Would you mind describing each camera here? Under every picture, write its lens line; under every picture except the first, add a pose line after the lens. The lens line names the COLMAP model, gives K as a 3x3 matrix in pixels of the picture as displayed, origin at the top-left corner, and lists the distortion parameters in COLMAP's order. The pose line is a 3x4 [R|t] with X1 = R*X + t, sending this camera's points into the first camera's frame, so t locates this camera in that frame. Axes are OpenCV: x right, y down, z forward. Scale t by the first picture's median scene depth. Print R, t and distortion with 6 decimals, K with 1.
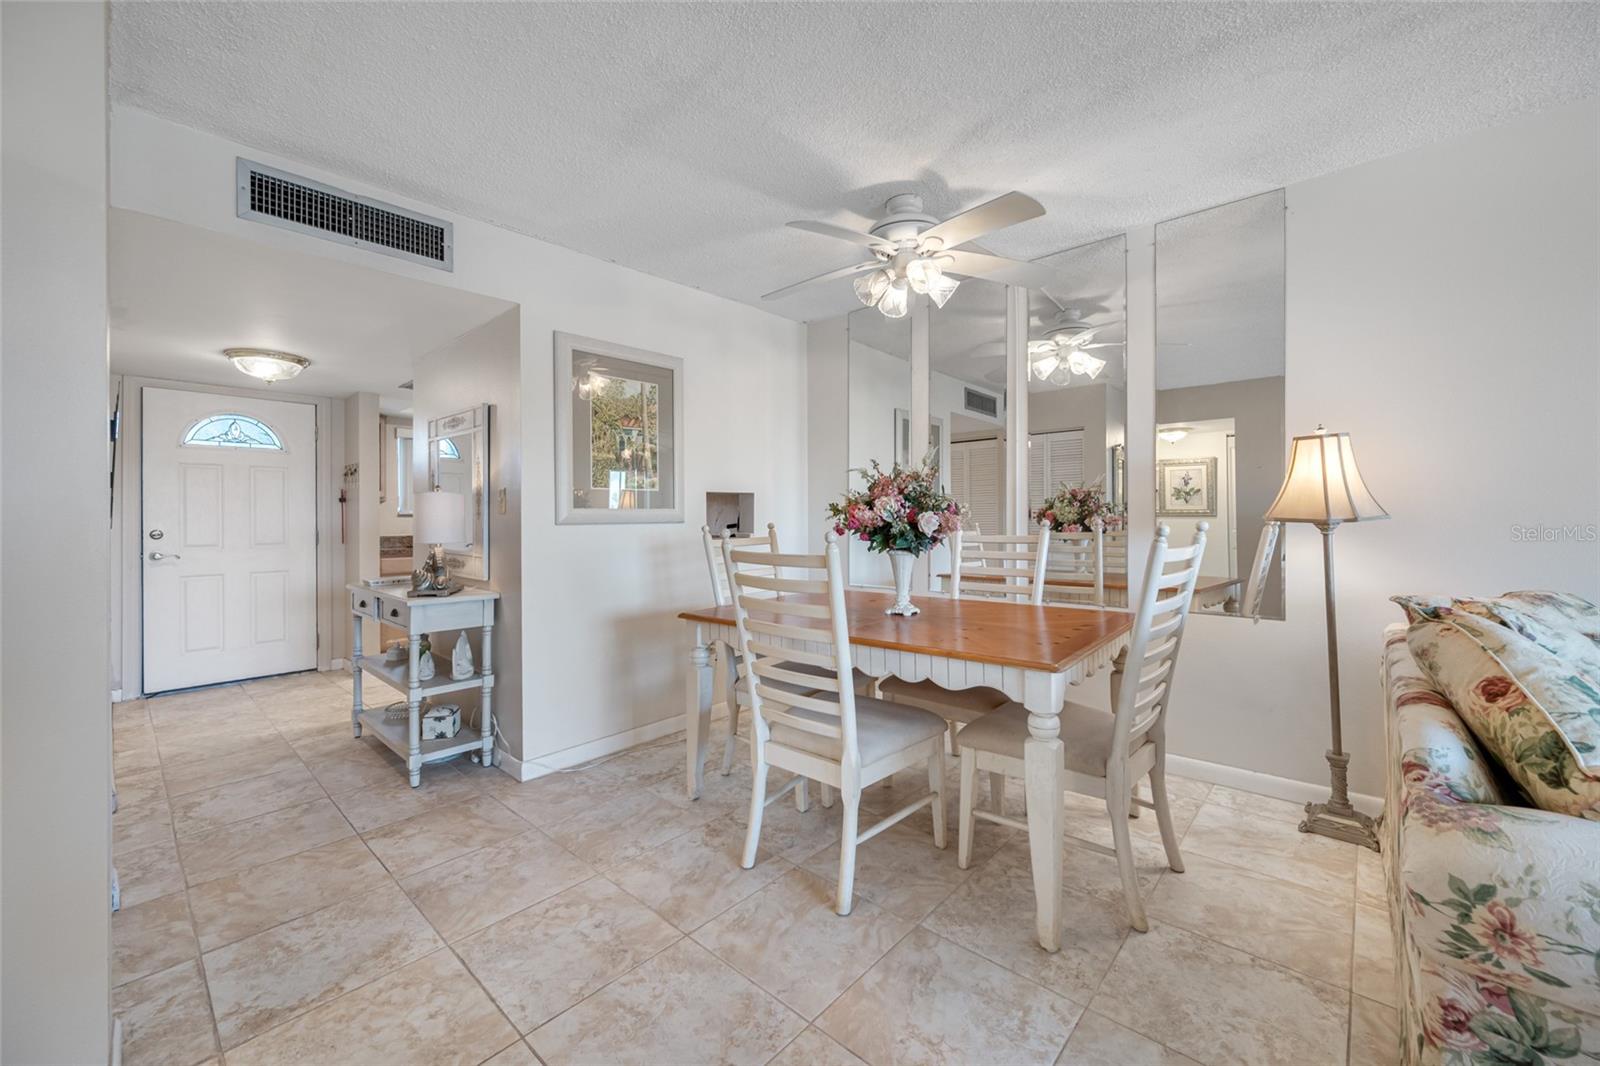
lens RADIAL K [[633.7, 0, 814.4], [0, 633.7, 521.5], [0, 0, 1]] dist [0.002412, -0.000817]
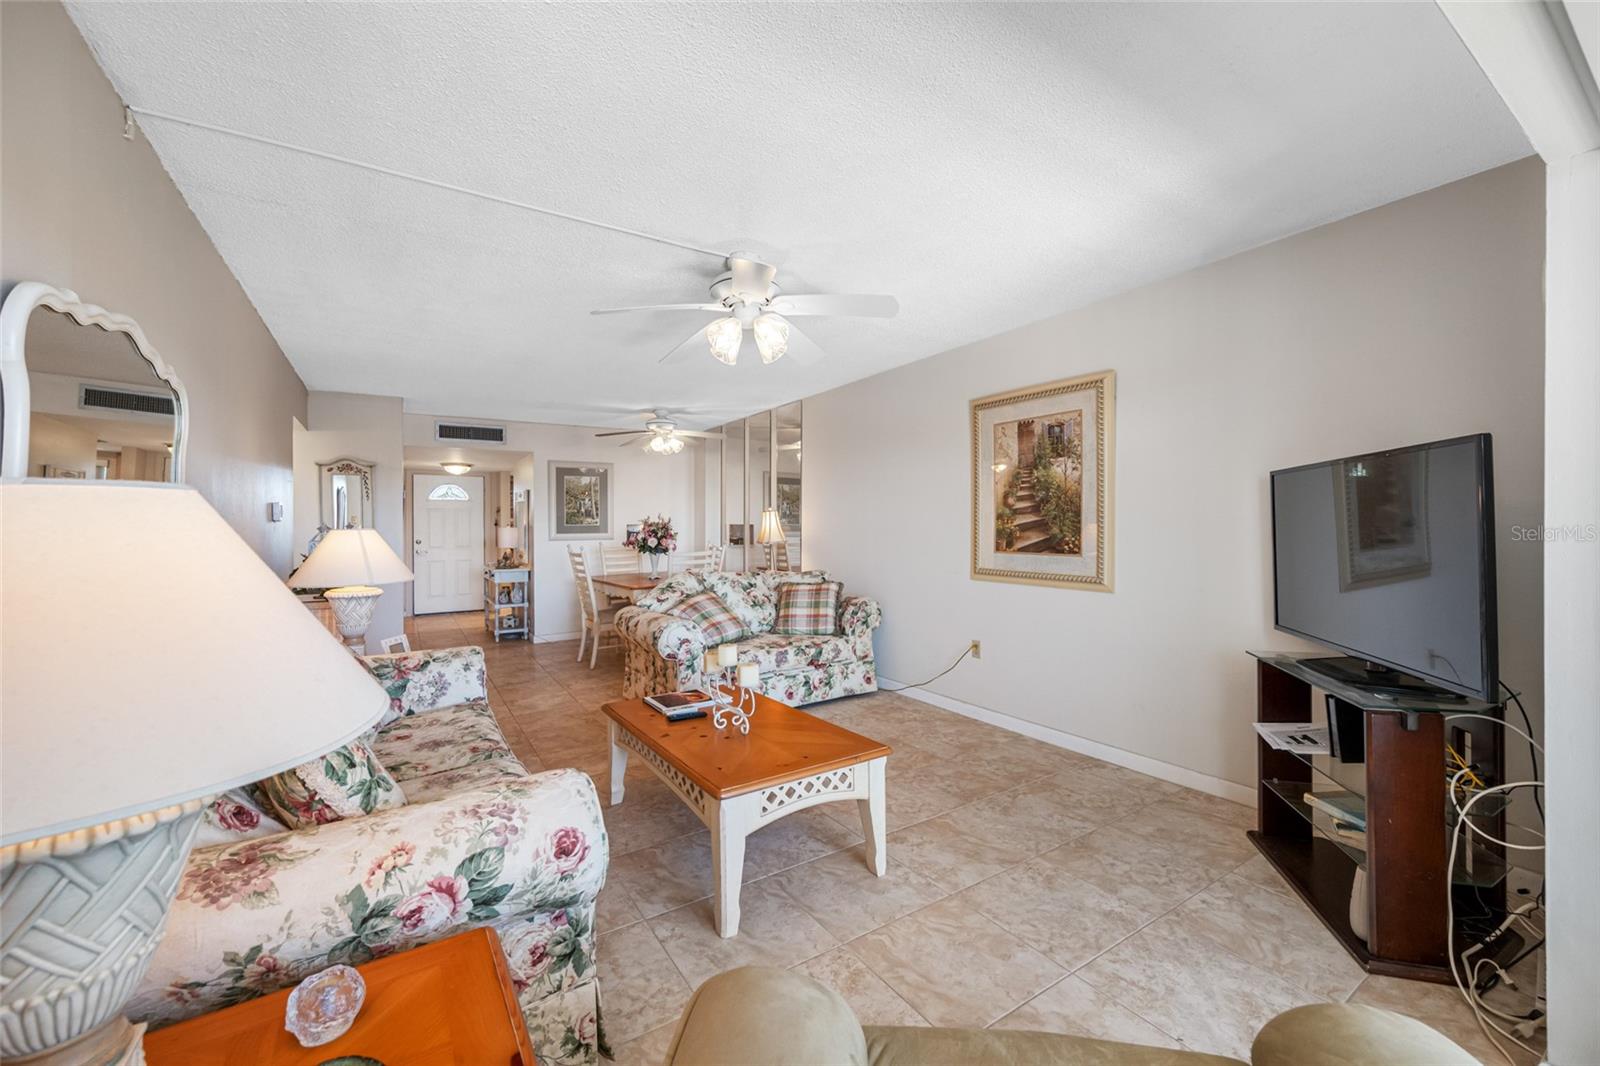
lens RADIAL K [[633.7, 0, 801.1], [0, 633.7, 531.6], [0, 0, 1]] dist [0.002412, -0.000817]
pose [[0.963388, 0.008494, -0.267976, 1.407626], [-0.007620, 0.999962, 0.004300, -0.056536], [0.268002, -0.002100, 0.963416, -1.293392]]
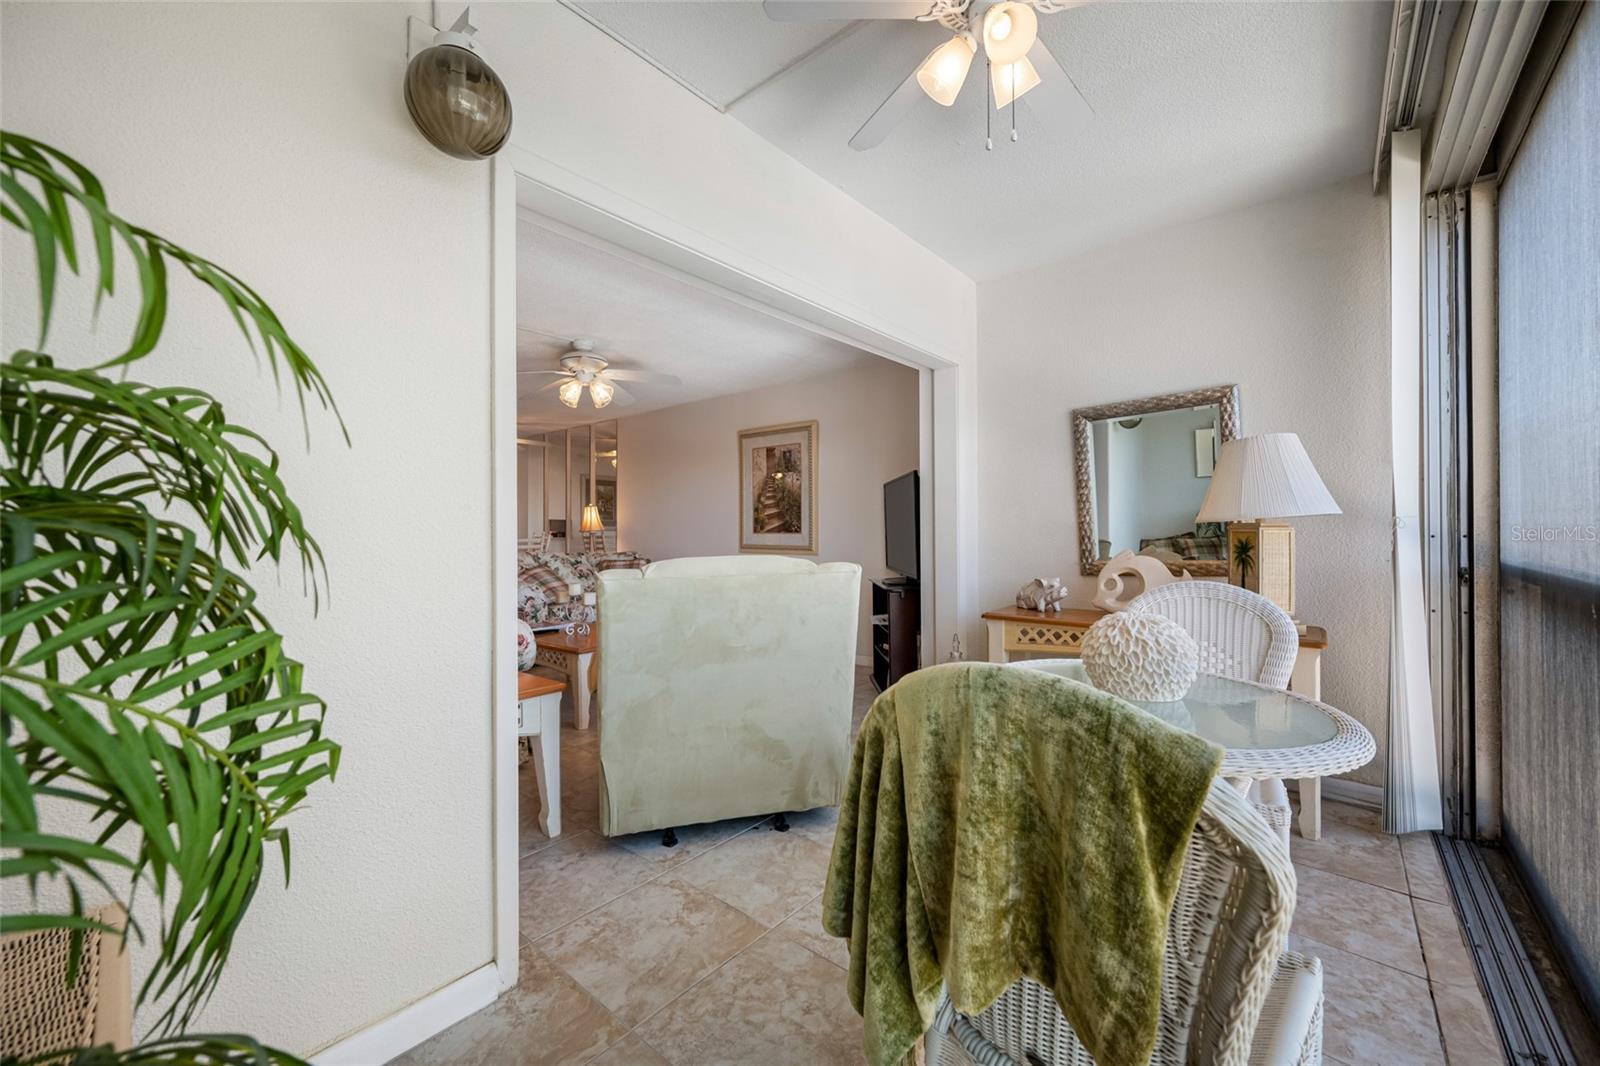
lens RADIAL K [[633.7, 0, 803.6], [0, 633.7, 526.0], [0, 0, 1]] dist [0.002412, -0.000817]
pose [[0.999735, 0.006858, 0.021979, 1.594540], [-0.006588, 0.999902, -0.012332, 0.000594], [-0.022061, 0.012184, 0.999682, -2.050050]]
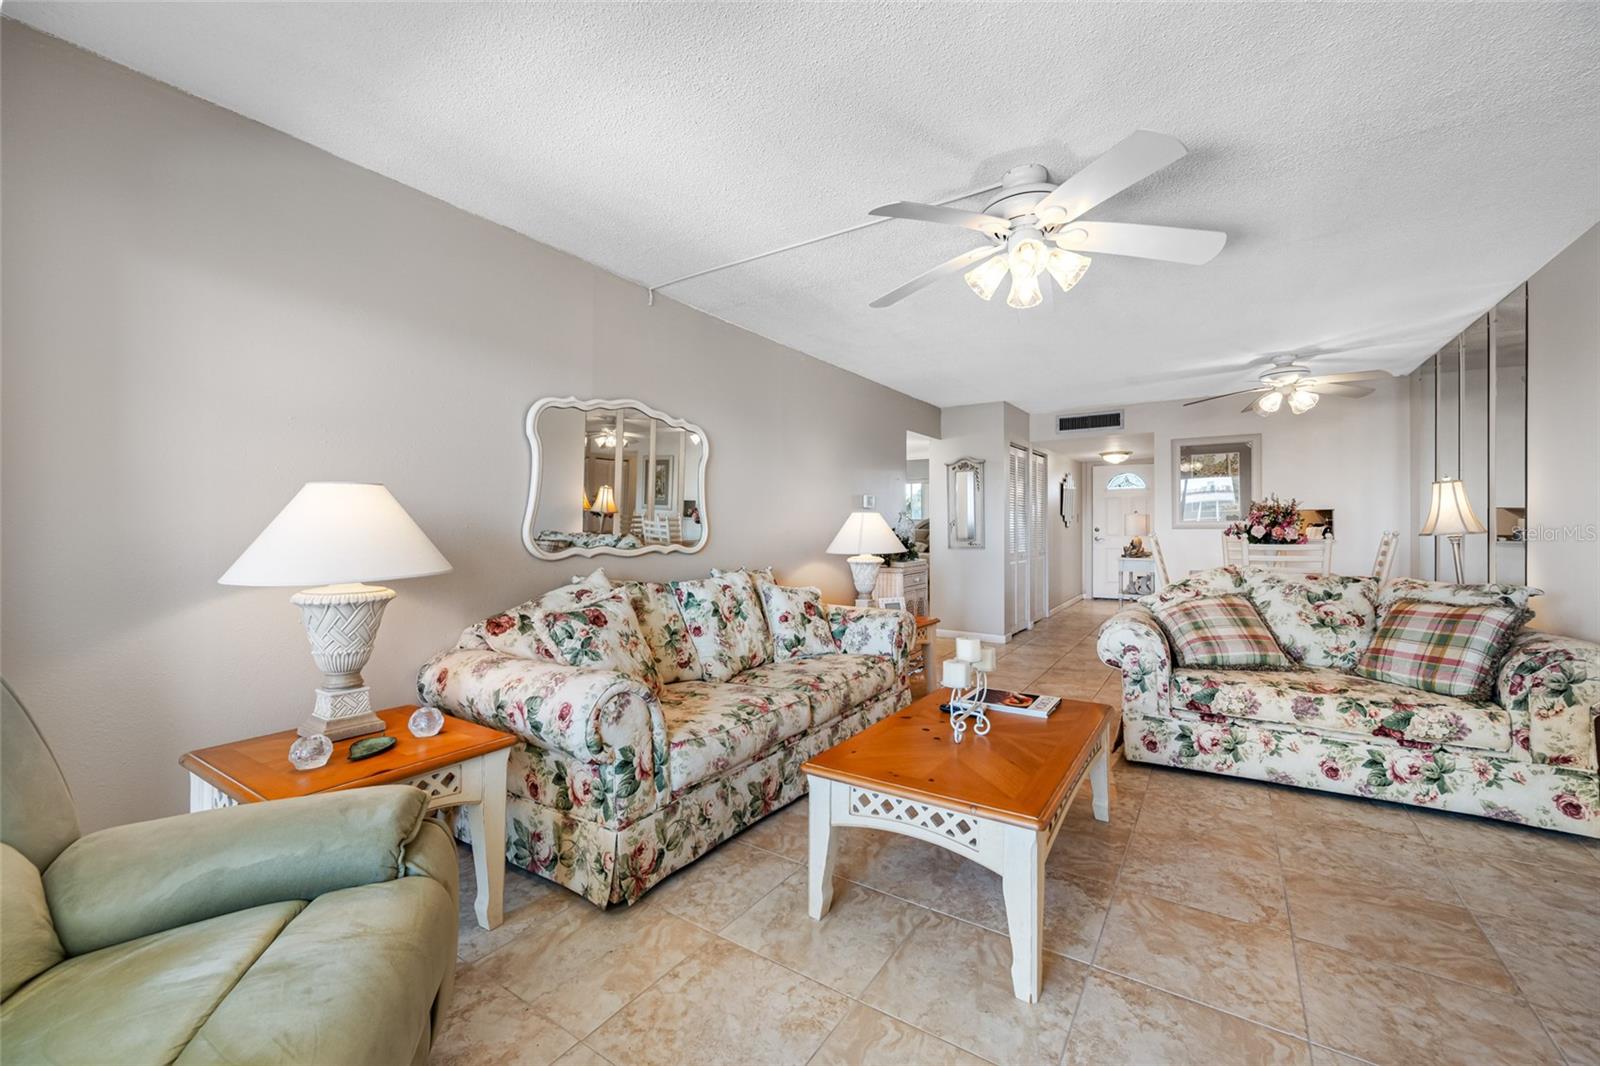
lens RADIAL K [[633.7, 0, 807.5], [0, 633.7, 518.0], [0, 0, 1]] dist [0.002412, -0.000817]
pose [[0.144769, 0.003801, -0.989458, 1.886268], [-0.005658, 0.999979, 0.003013, -0.037186], [0.989449, 0.005162, 0.144788, -0.667558]]
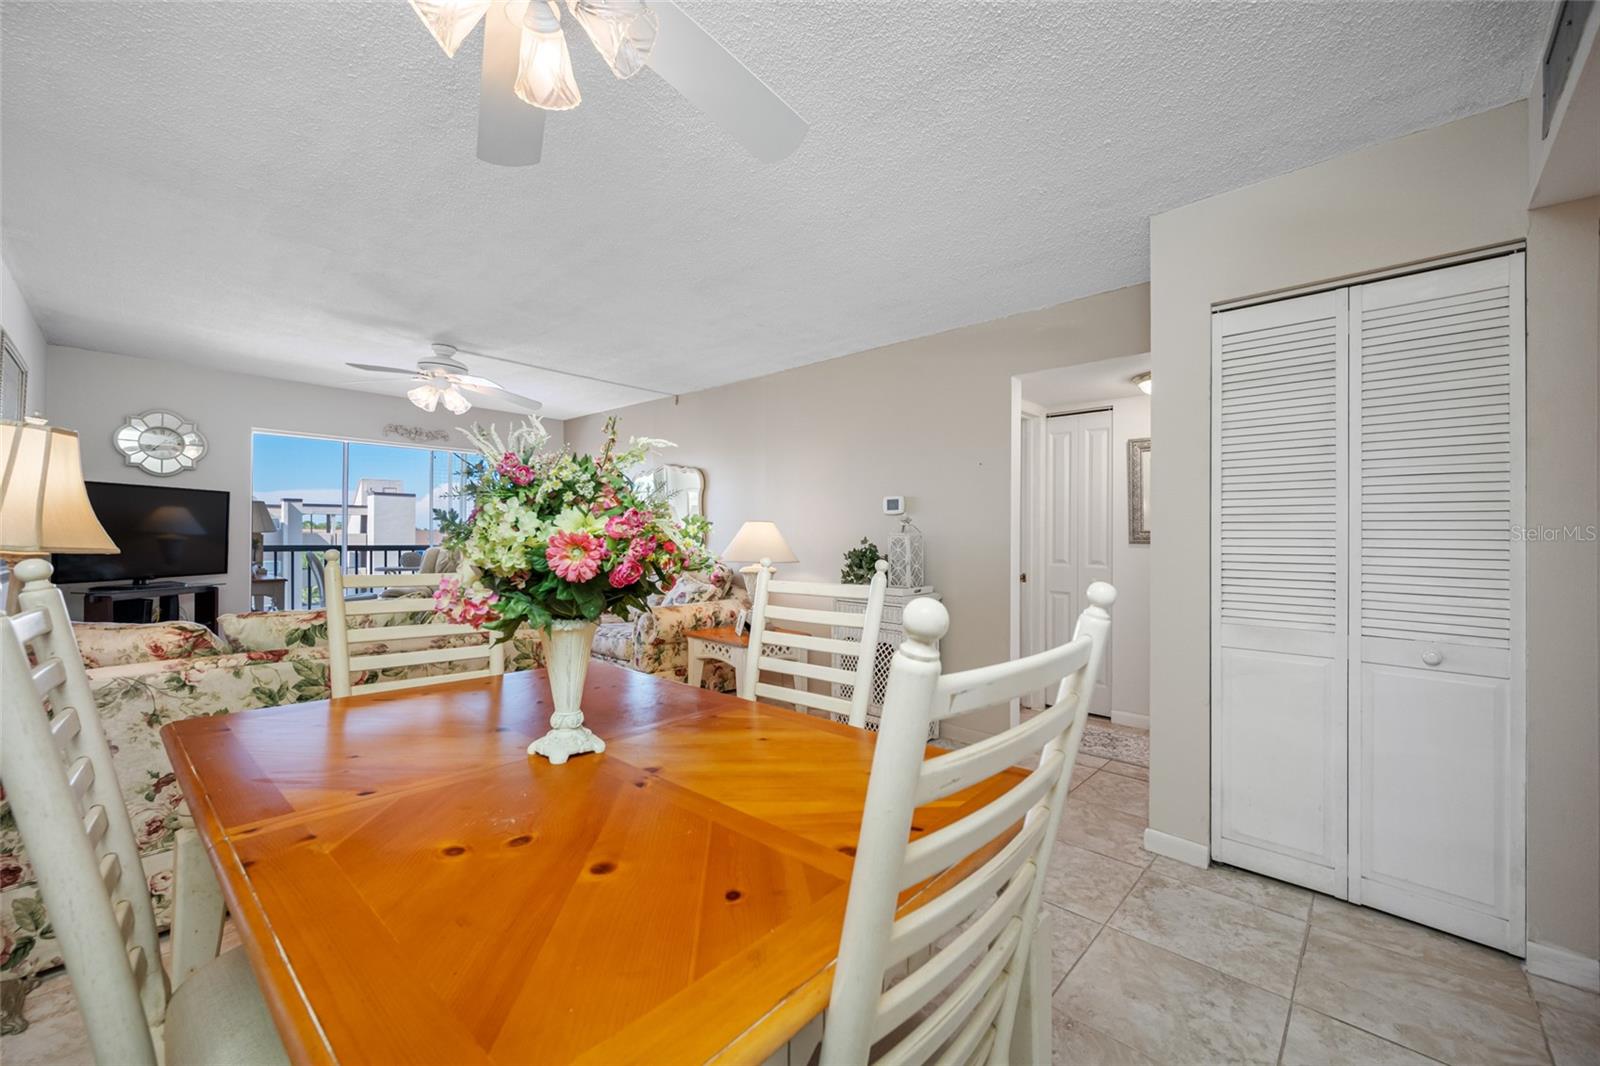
lens RADIAL K [[633.7, 0, 800.8], [0, 633.7, 538.1], [0, 0, 1]] dist [0.002412, -0.000817]
pose [[-0.999488, 0.002747, 0.031882, -0.056385], [0.003108, 0.999931, 0.011295, -0.021642], [-0.031849, 0.011388, -0.999428, 1.529626]]
